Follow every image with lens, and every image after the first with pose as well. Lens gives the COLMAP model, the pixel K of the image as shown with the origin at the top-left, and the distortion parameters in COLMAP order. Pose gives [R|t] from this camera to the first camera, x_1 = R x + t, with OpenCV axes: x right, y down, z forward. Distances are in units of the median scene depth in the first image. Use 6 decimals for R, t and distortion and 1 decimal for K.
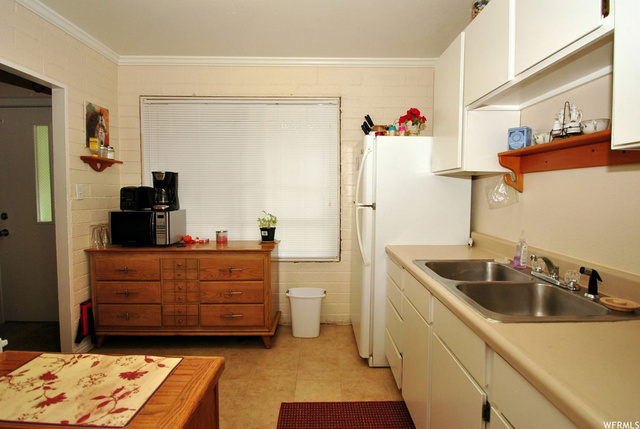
lens RADIAL K [[327.3, 0, 321.8], [0, 327.3, 204.5], [0, 0, 1]] dist [-0.002486, -0.000470]
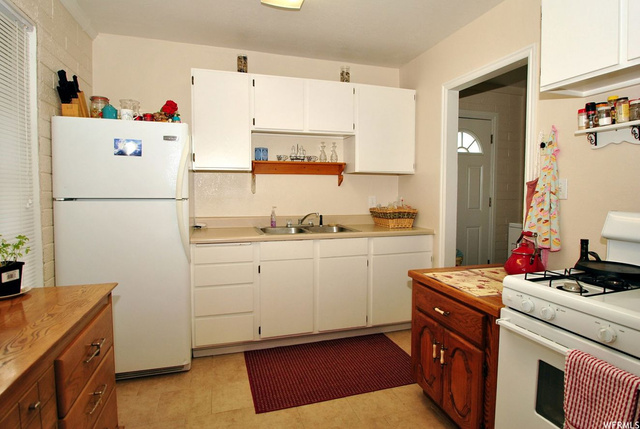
lens RADIAL K [[354.3, 0, 323.6], [0, 354.3, 205.4], [0, 0, 1]] dist [-0.003762, -0.010979]
pose [[-0.293504, -0.045702, 0.954865, -1.101463], [0.042499, 0.997245, 0.060794, -0.026774], [-0.955013, 0.058424, -0.290753, 1.077200]]
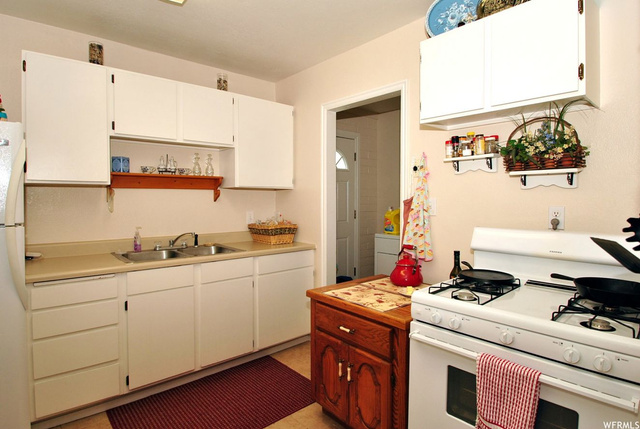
lens RADIAL K [[354.3, 0, 323.6], [0, 354.3, 205.4], [0, 0, 1]] dist [-0.003762, -0.010979]
pose [[-0.662207, -0.018397, 0.749095, -0.986032], [0.033913, 0.997938, 0.054488, -0.063872], [-0.748553, 0.061486, -0.660218, 1.176929]]
